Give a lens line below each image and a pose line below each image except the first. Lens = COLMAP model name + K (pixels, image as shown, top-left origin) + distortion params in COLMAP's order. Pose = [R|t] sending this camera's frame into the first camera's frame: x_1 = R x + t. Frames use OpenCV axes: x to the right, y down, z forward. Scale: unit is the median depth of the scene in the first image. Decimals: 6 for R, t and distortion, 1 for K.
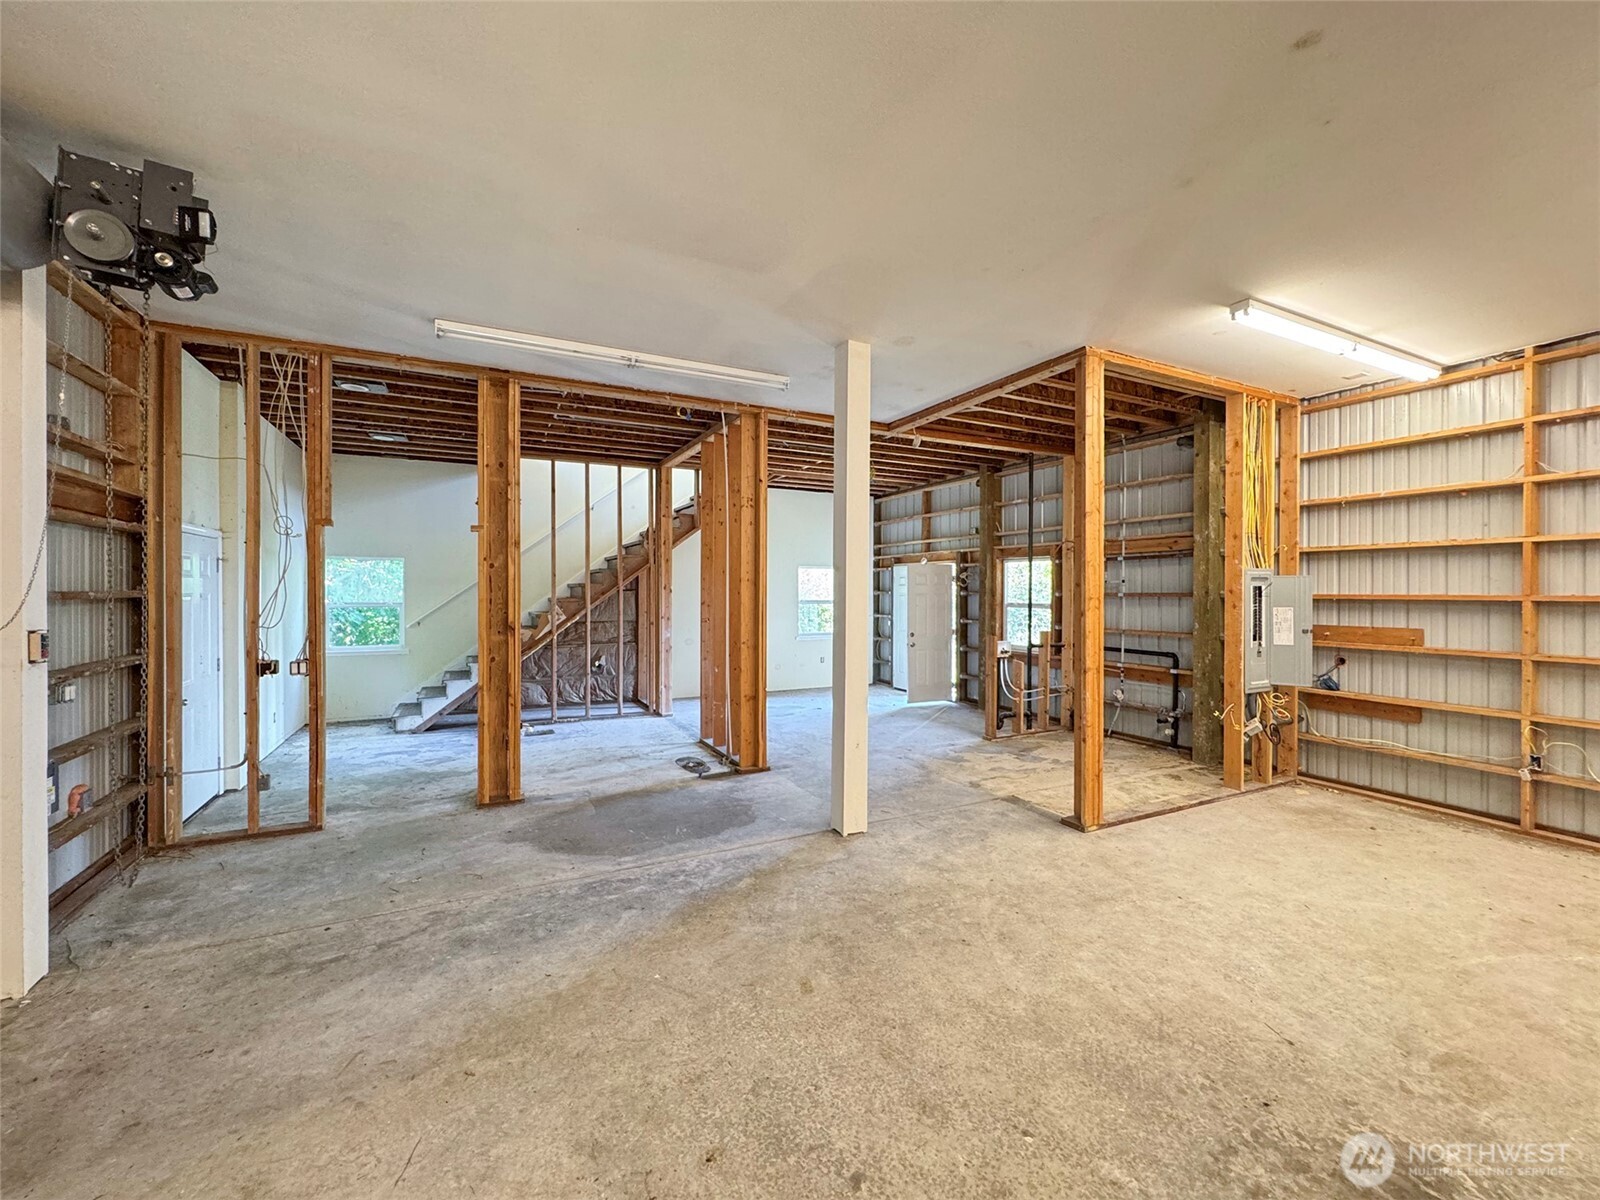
lens RADIAL K [[647.2, 0, 799.2], [0, 647.2, 594.3], [0, 0, 1]] dist [-0.001338, -0.000529]
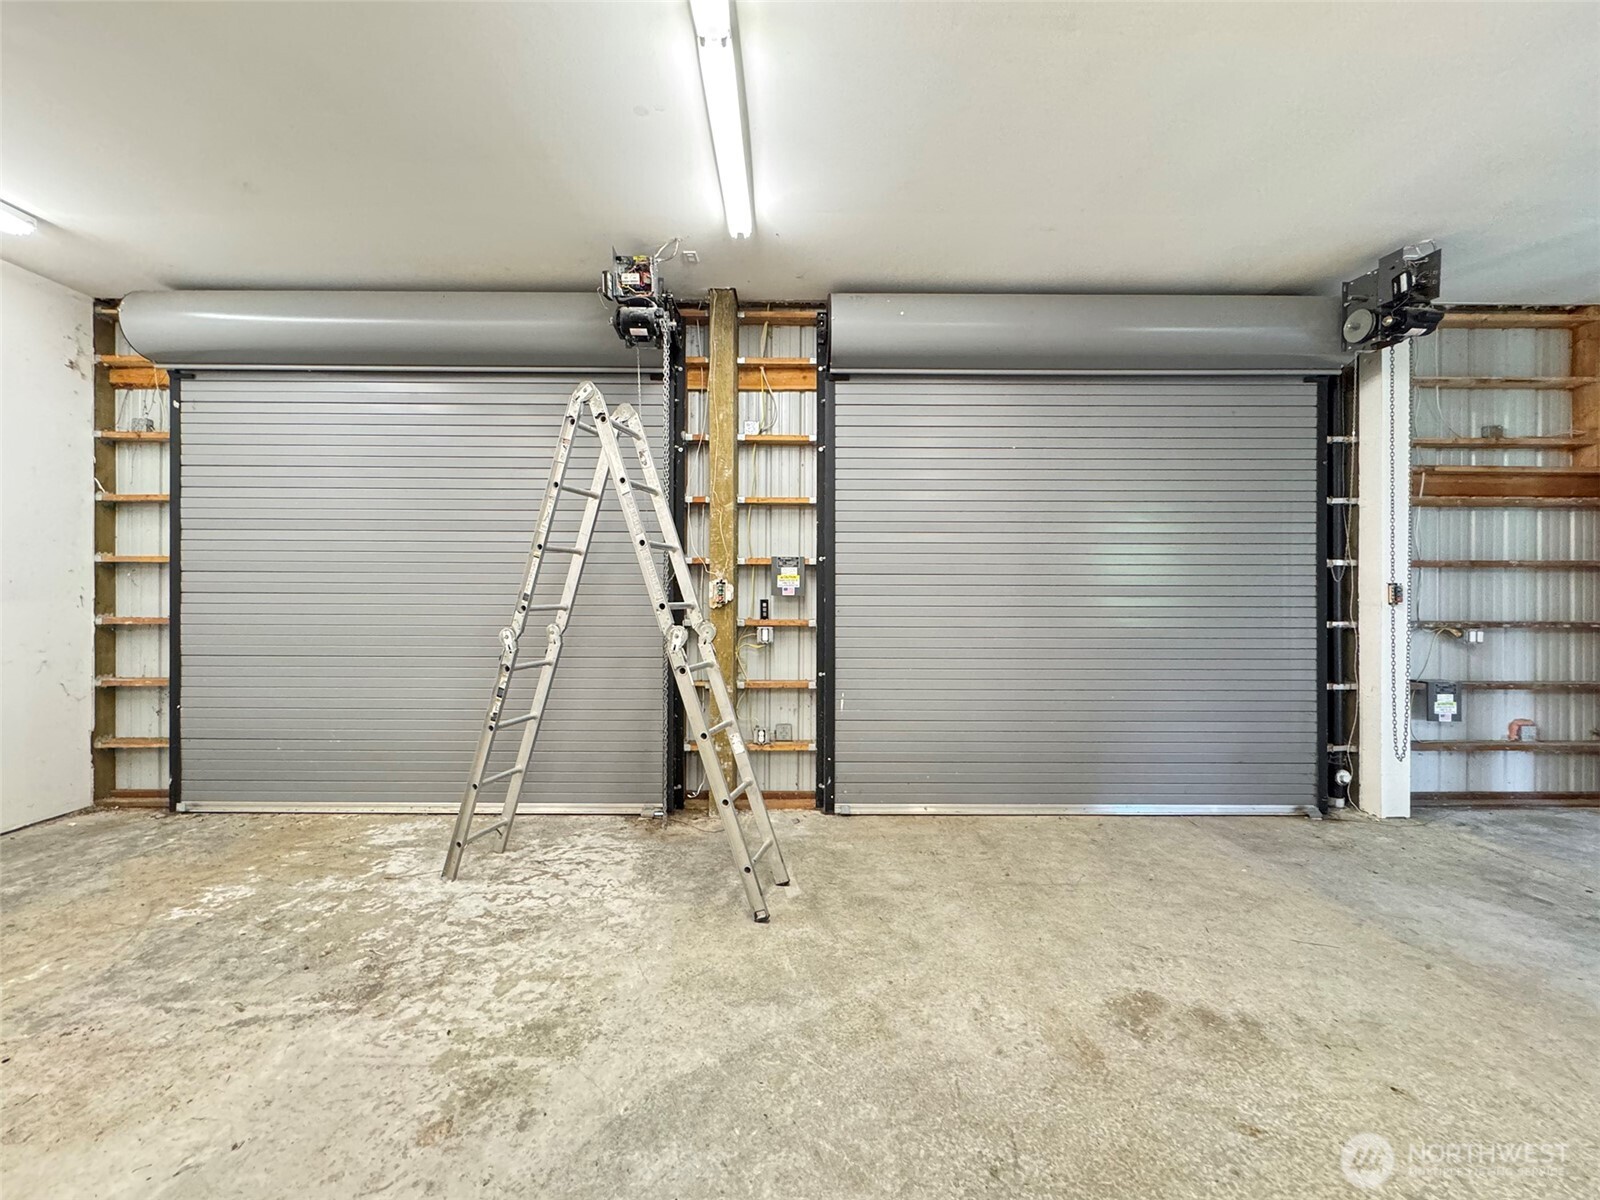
lens RADIAL K [[647.2, 0, 802.7], [0, 647.2, 597.7], [0, 0, 1]] dist [-0.001338, -0.000529]
pose [[-0.456557, 0.000150, -0.889694, 0.790424], [-0.004280, 0.999988, 0.002365, 0.087455], [0.889684, 0.004887, -0.456551, 0.443596]]
